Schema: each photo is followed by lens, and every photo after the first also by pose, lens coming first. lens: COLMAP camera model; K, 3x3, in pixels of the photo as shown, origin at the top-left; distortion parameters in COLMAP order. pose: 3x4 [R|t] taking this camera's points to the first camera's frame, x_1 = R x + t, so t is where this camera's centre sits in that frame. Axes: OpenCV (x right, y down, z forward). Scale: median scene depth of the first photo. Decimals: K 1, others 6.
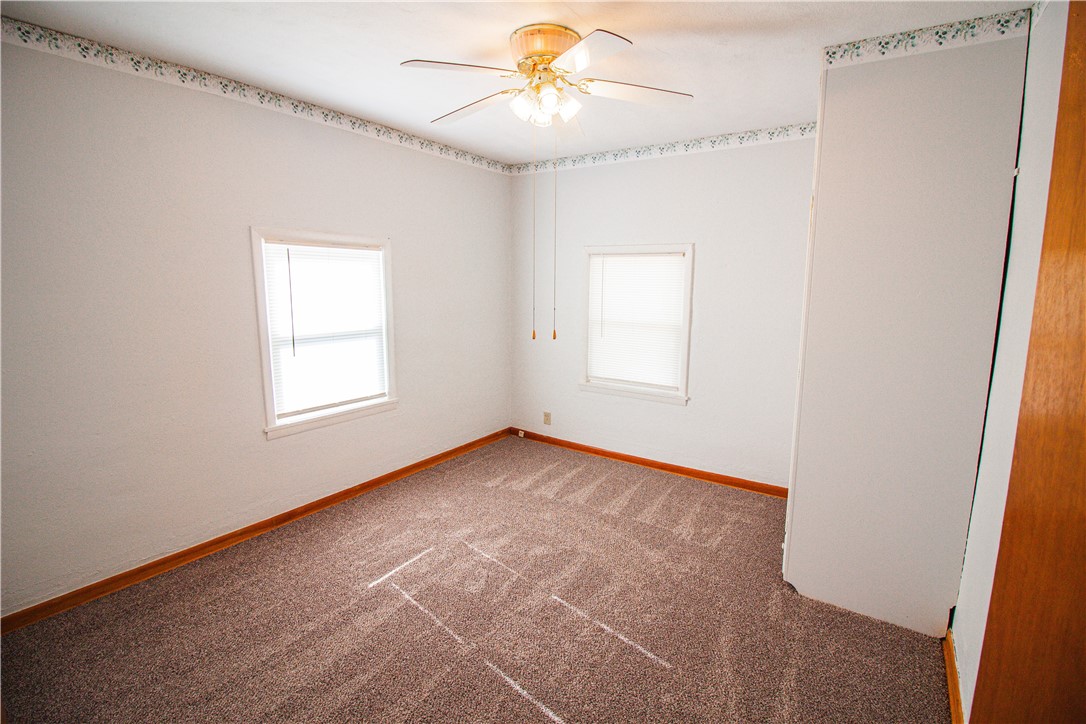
lens RADIAL K [[506.1, 0, 543.0], [0, 506.1, 362.0], [0, 0, 1]] dist [0.001278, -0.010453]
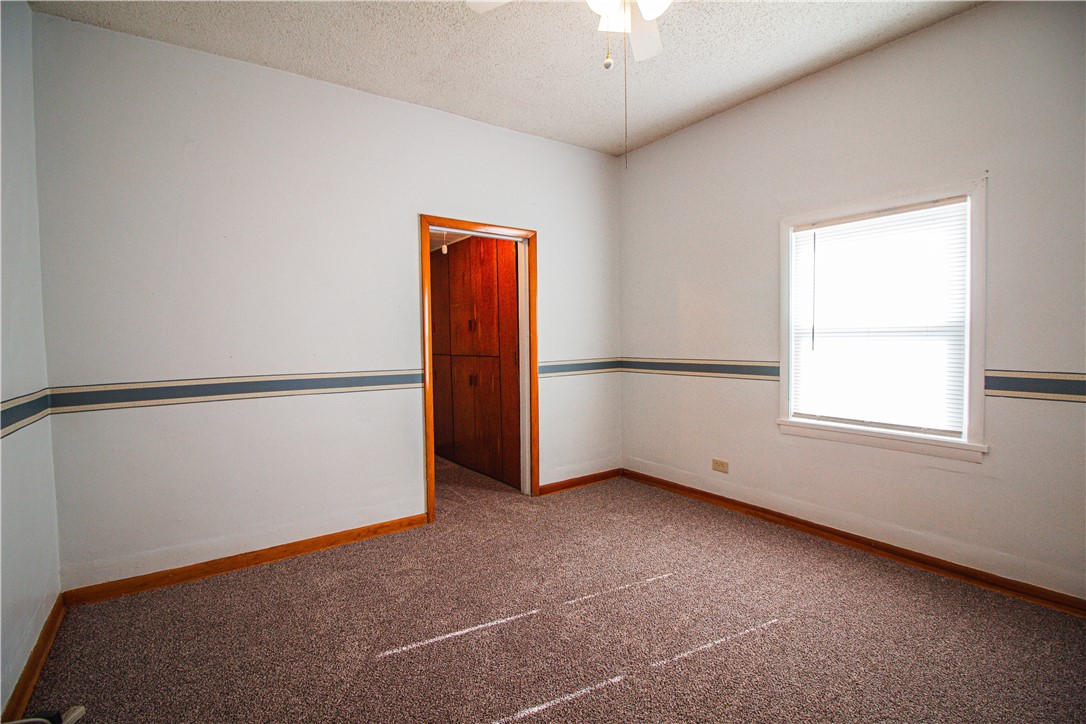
lens RADIAL K [[506.1, 0, 543.0], [0, 506.1, 362.0], [0, 0, 1]] dist [0.001278, -0.010453]
pose [[-0.367858, 0.055270, -0.928238, 0.534083], [-0.122730, 0.986614, 0.107383, -0.029061], [0.921747, 0.153424, -0.356151, 0.886086]]
